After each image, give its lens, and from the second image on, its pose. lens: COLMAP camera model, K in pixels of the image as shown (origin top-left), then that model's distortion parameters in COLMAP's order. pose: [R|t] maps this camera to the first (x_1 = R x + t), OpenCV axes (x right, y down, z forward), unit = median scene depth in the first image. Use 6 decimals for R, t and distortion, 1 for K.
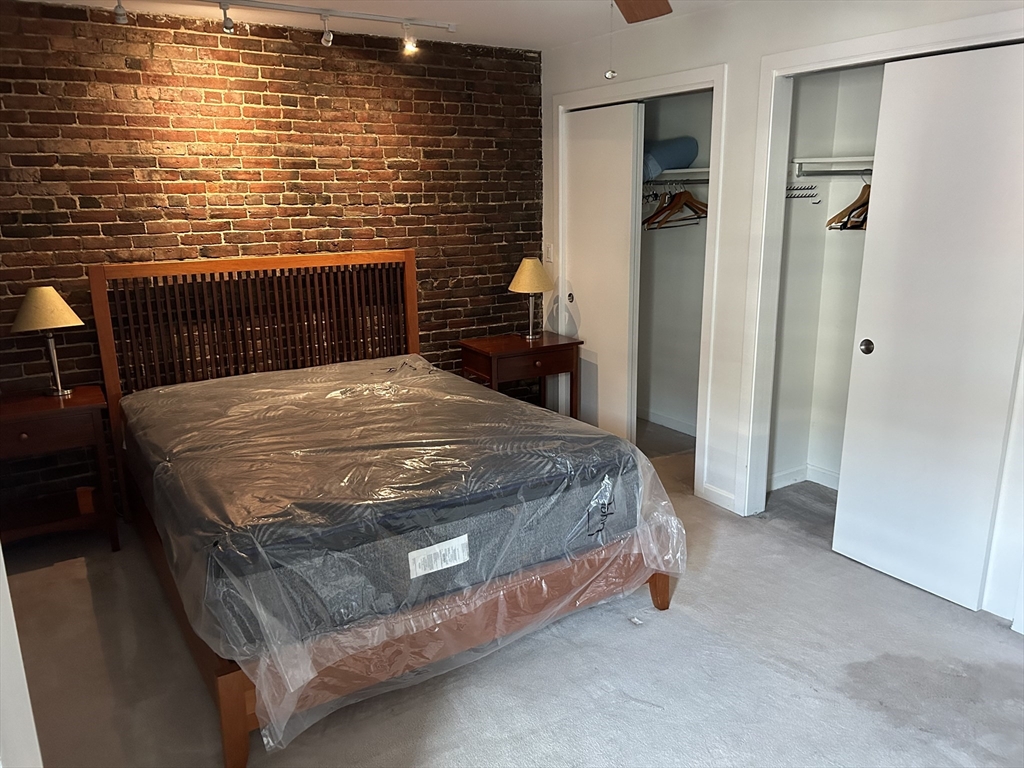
lens RADIAL K [[768.9, 0, 514.6], [0, 768.9, 384.5], [0, 0, 1]] dist [0.046635, -0.042808]
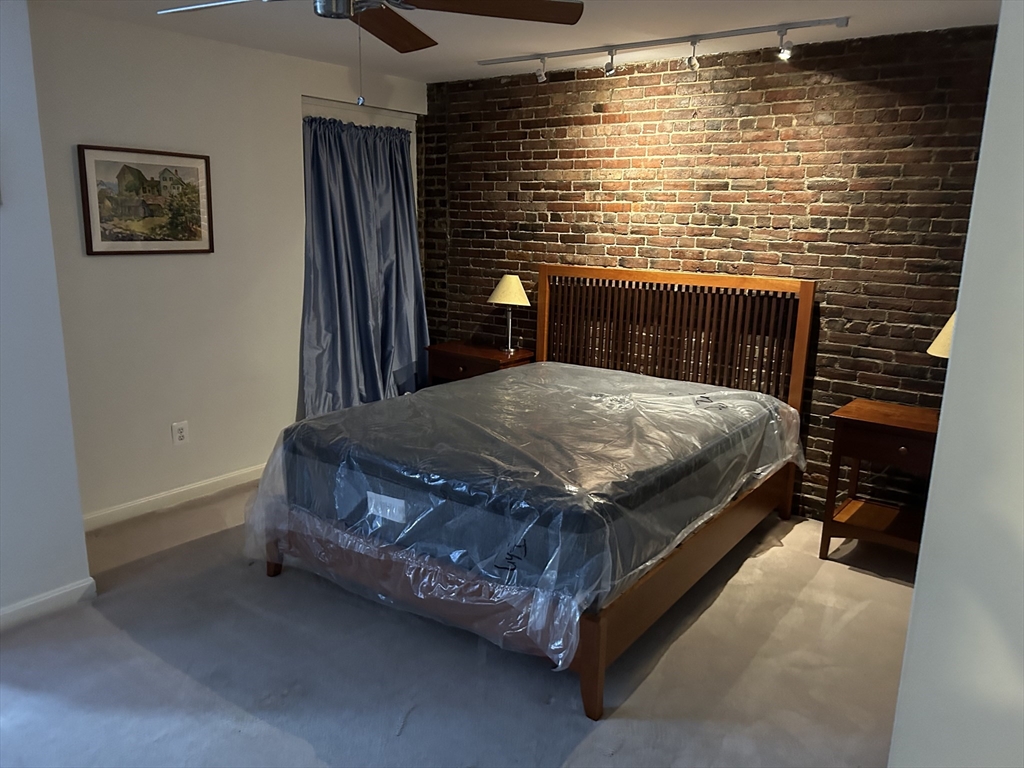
lens RADIAL K [[768.9, 0, 504.2], [0, 768.9, 394.9], [0, 0, 1]] dist [0.046635, -0.042808]
pose [[0.382863, 0.234738, -0.893484, 0.600992], [-0.249501, 0.957511, 0.144647, -0.099370], [0.889475, 0.167545, 0.425163, 0.366056]]
